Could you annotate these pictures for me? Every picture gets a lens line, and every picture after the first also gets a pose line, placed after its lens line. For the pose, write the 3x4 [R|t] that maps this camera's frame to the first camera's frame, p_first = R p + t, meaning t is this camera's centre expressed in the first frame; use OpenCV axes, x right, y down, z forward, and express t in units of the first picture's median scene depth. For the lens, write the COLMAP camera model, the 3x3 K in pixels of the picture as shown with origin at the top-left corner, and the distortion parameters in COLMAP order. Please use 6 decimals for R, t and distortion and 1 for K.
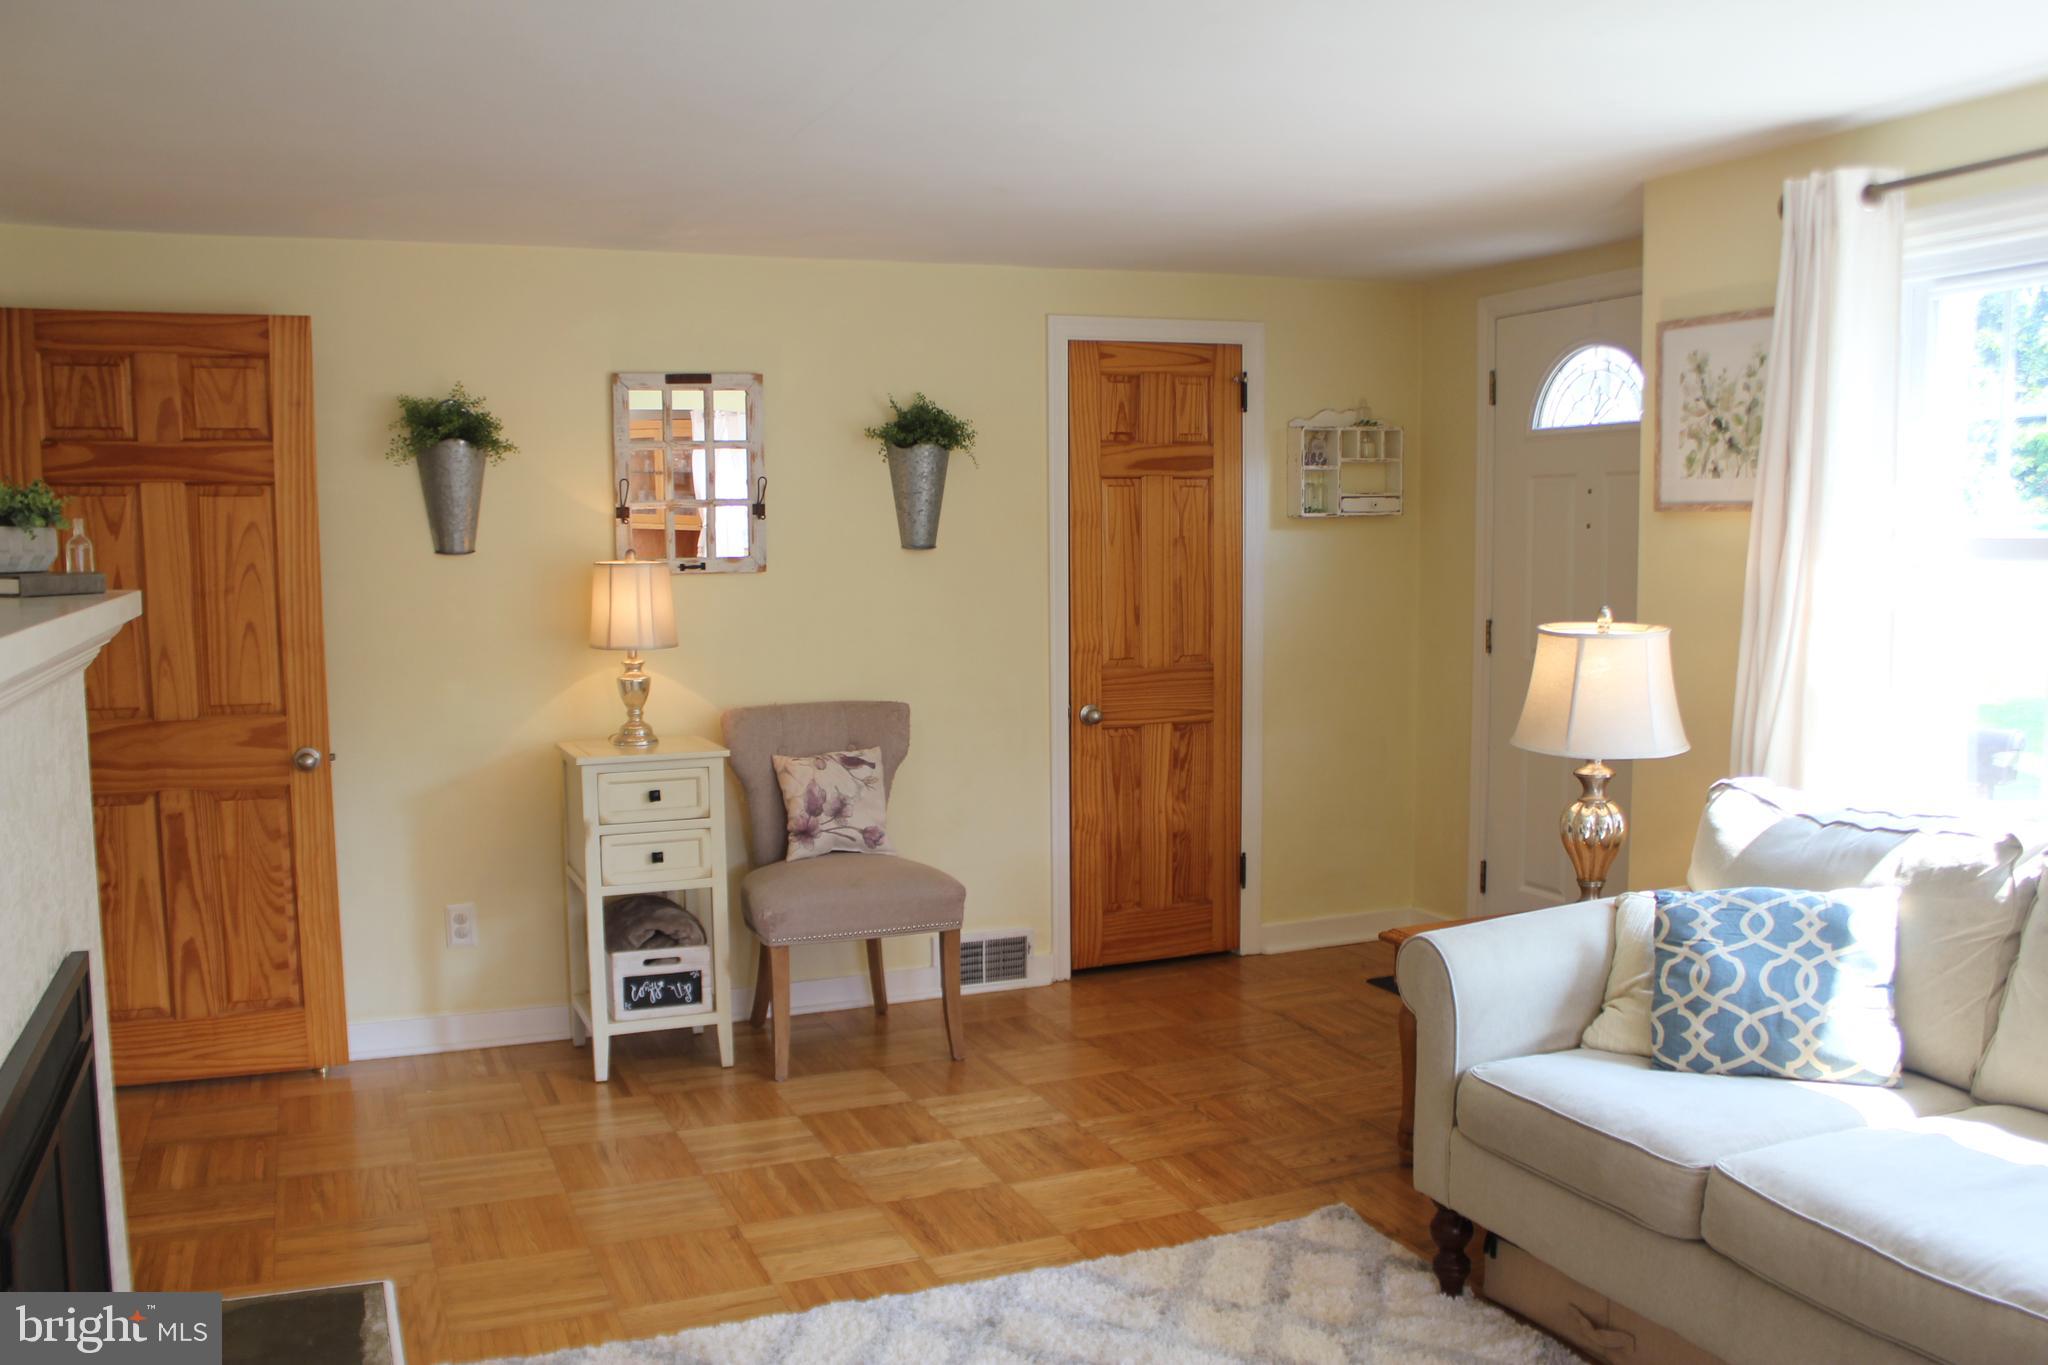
lens RADIAL K [[1759.2, 0, 1018.9], [0, 1759.2, 742.3], [0, 0, 1]] dist [-0.149006, 0.144529]
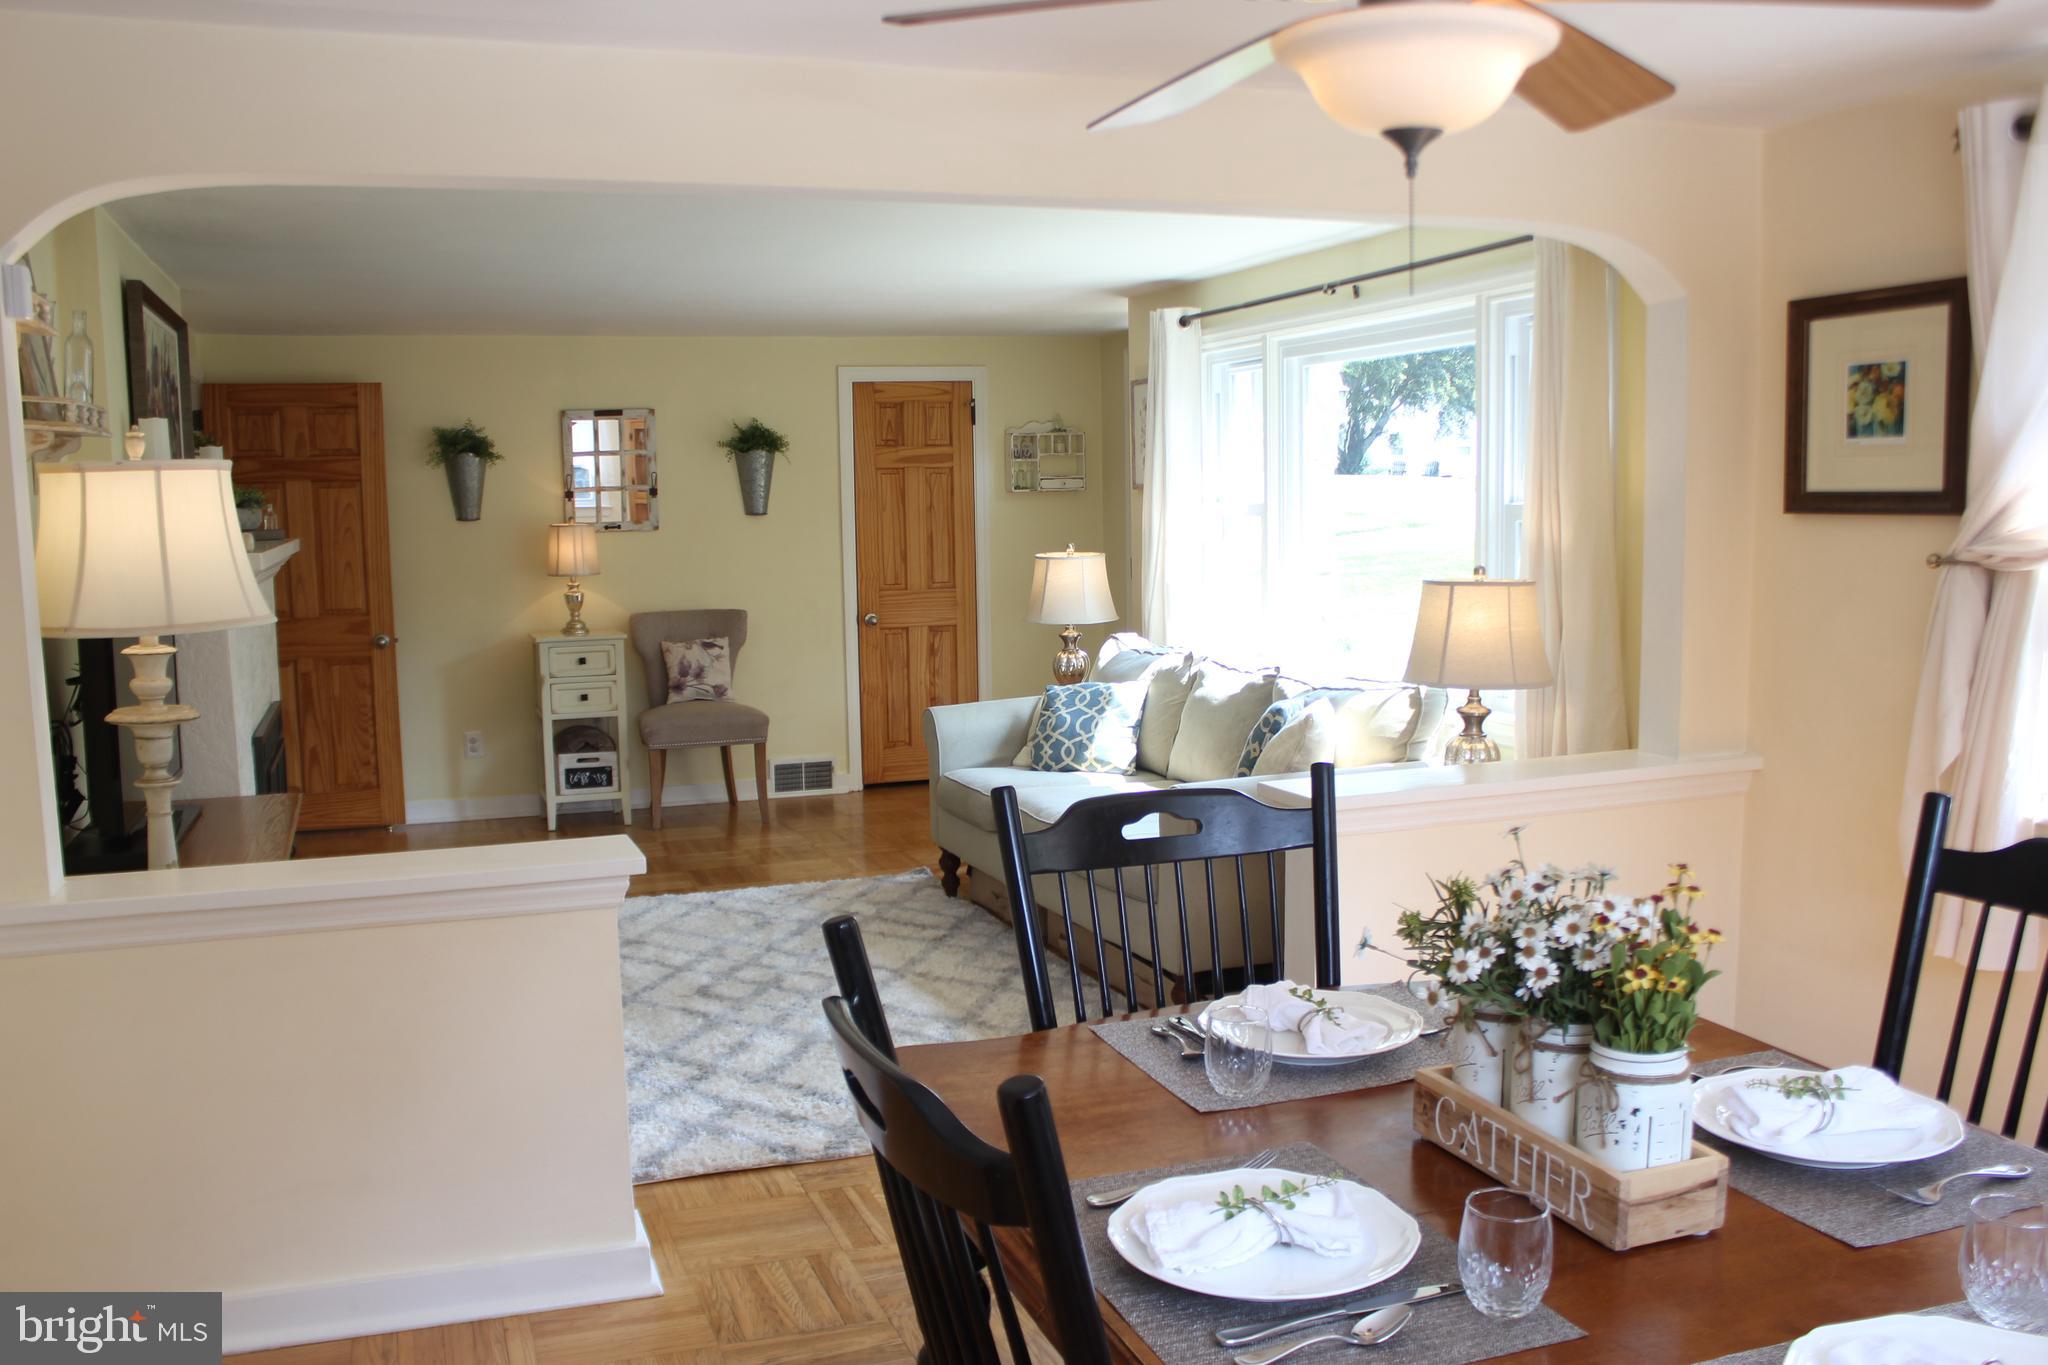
lens RADIAL K [[1751.7, 0, 1015.6], [0, 1751.7, 727.6], [0, 0, 1]] dist [-0.125418, 0.096459]
pose [[0.999014, -0.000963, -0.044385, 0.286575], [0.001545, 0.999913, 0.013087, 0.072728], [0.044368, -0.013142, 0.998929, -0.671731]]
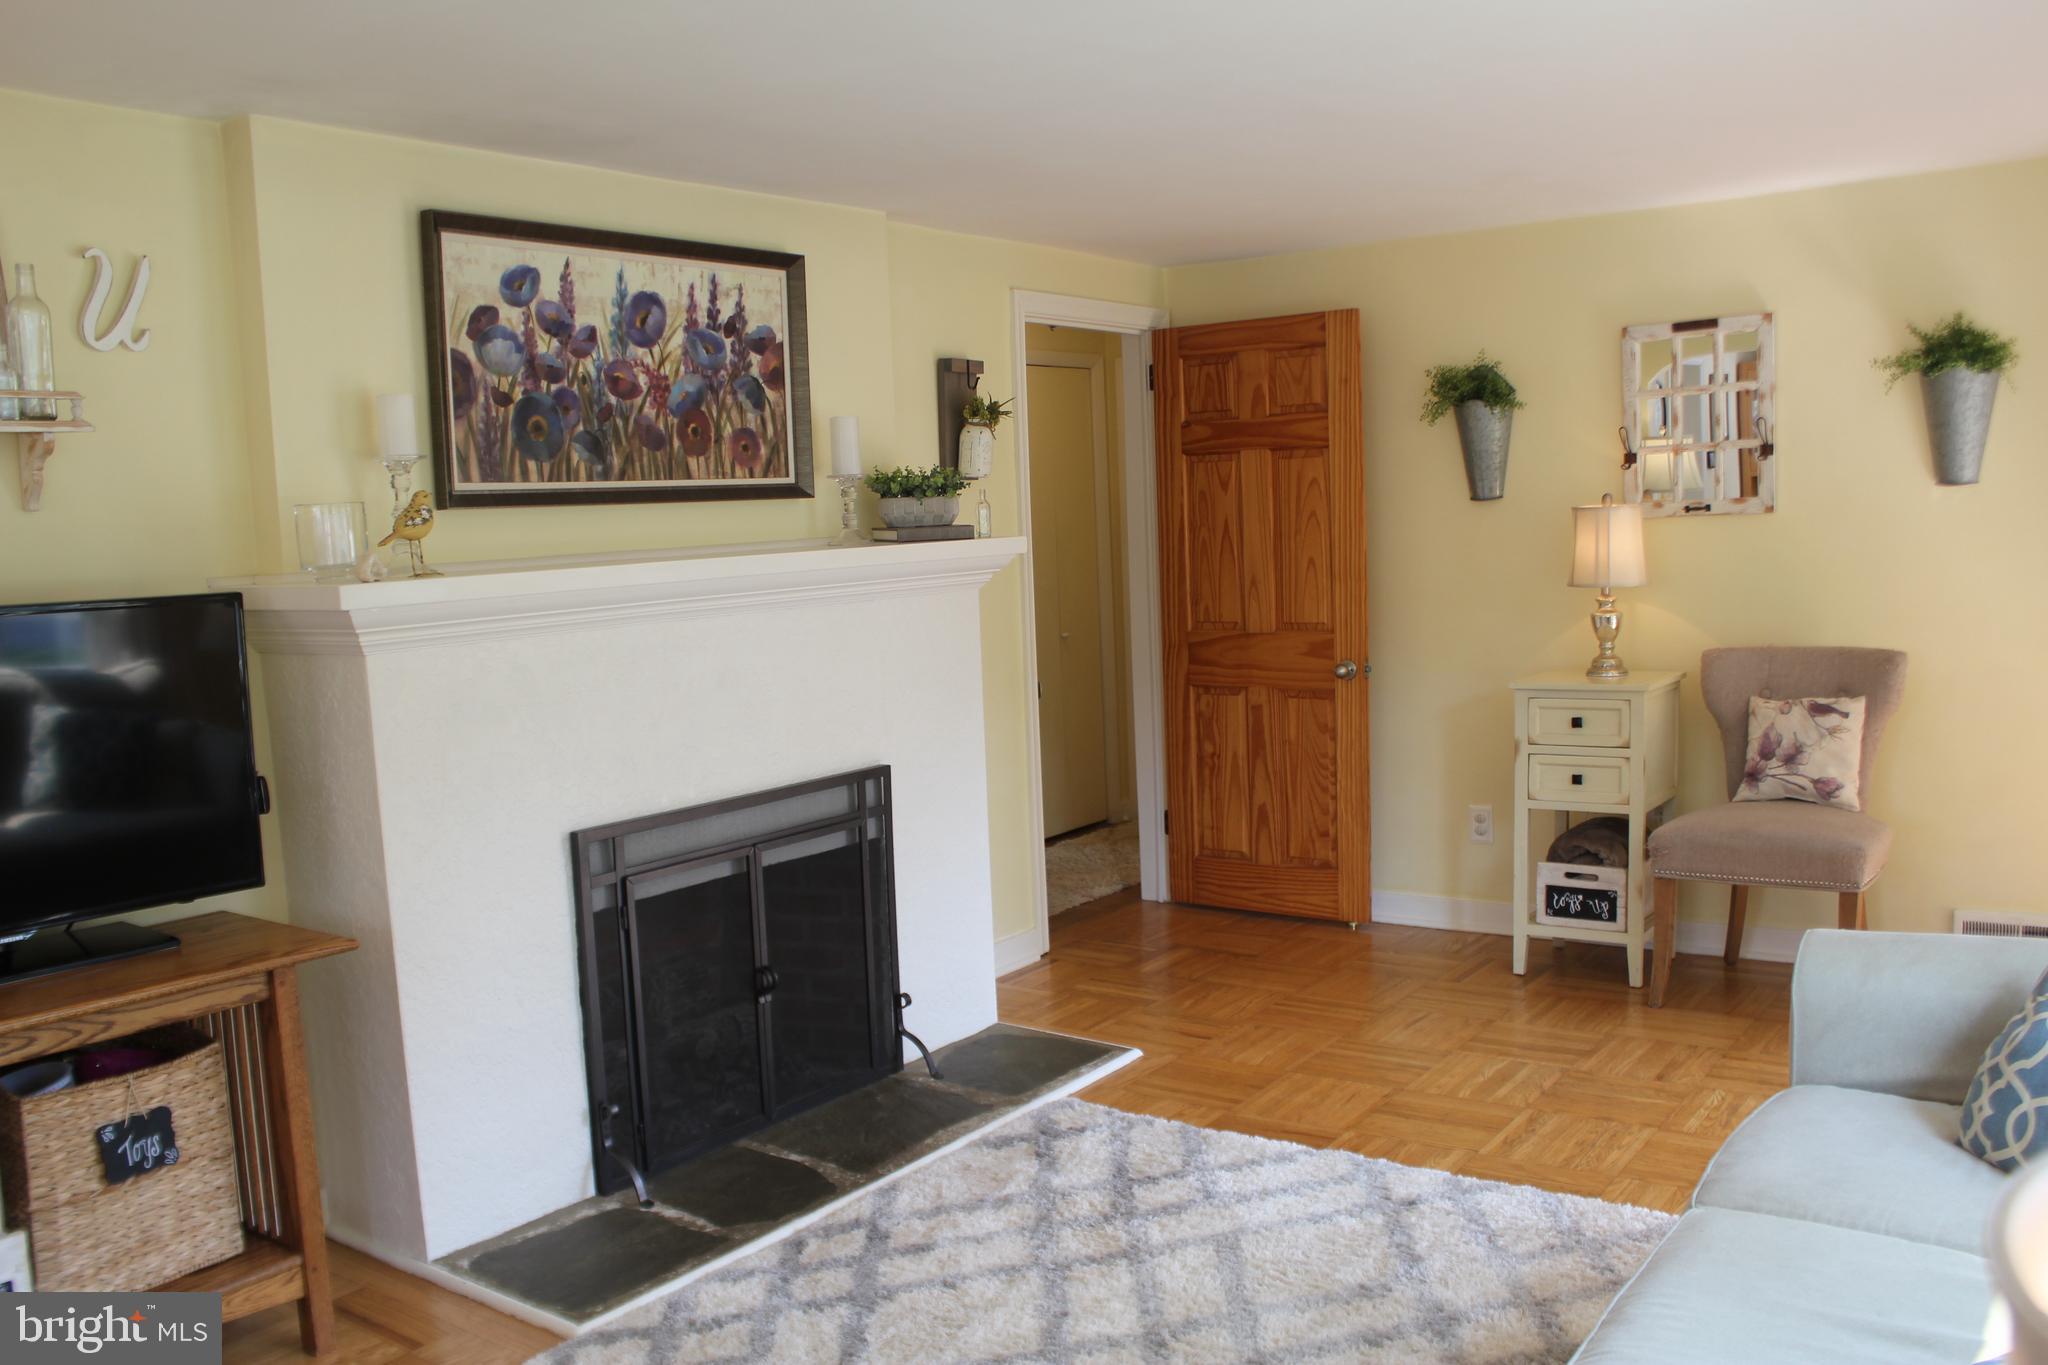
lens RADIAL K [[1730.1, 0, 957.3], [0, 1730.1, 719.7], [0, 0, 1]] dist [-0.136424, 0.100040]
pose [[0.512435, 0.081831, -0.854818, 0.488653], [-0.056962, 0.996496, 0.061248, -0.013509], [0.856835, 0.017306, 0.515301, 0.127204]]
